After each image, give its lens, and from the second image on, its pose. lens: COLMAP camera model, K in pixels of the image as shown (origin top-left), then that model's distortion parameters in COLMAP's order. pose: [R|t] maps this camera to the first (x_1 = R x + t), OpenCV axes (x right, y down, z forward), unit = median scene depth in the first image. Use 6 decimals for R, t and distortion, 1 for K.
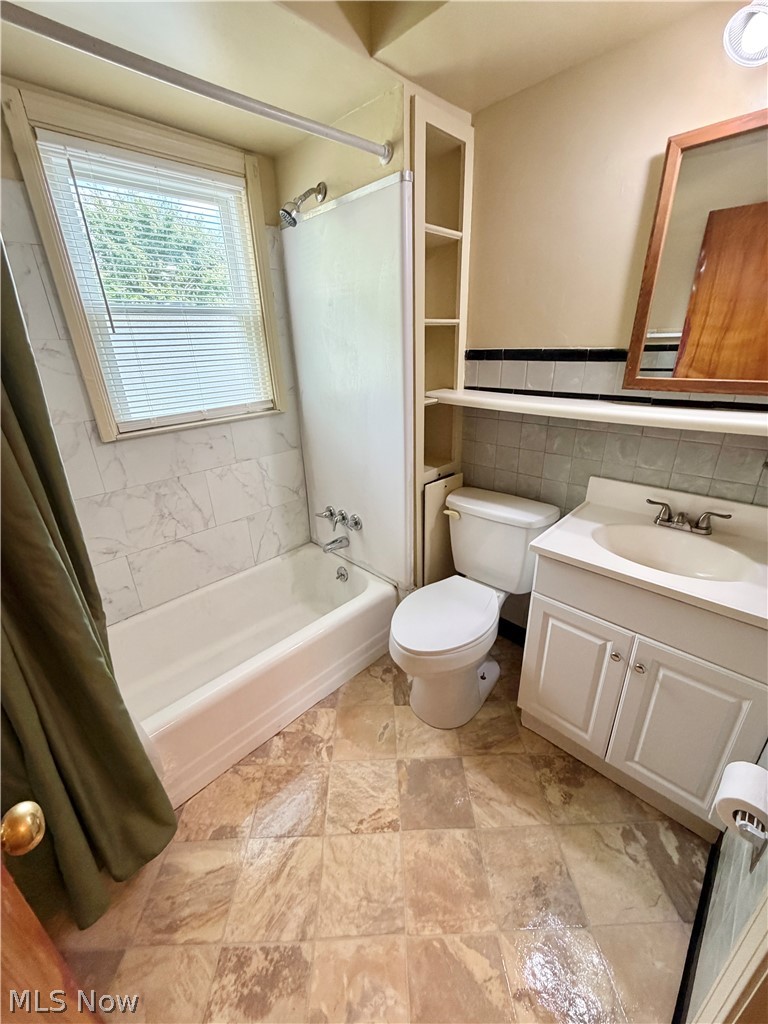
lens RADIAL K [[410.4, 0, 382.2], [0, 410.4, 509.8], [0, 0, 1]] dist [0.000087, 0.000333]
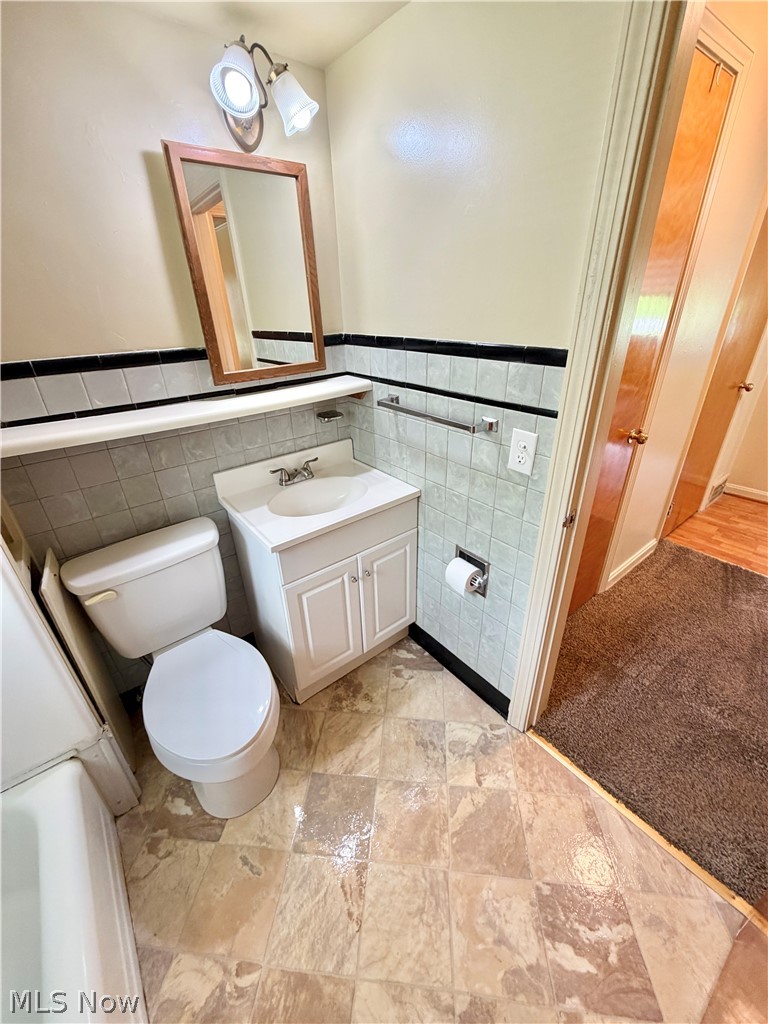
lens RADIAL K [[410.4, 0, 382.5], [0, 410.4, 510.1], [0, 0, 1]] dist [0.000087, 0.000333]
pose [[0.117847, -0.429784, 0.895208, -0.448533], [0.401970, 0.844977, 0.352752, -0.229505], [-0.908037, 0.318276, 0.272339, 0.437042]]
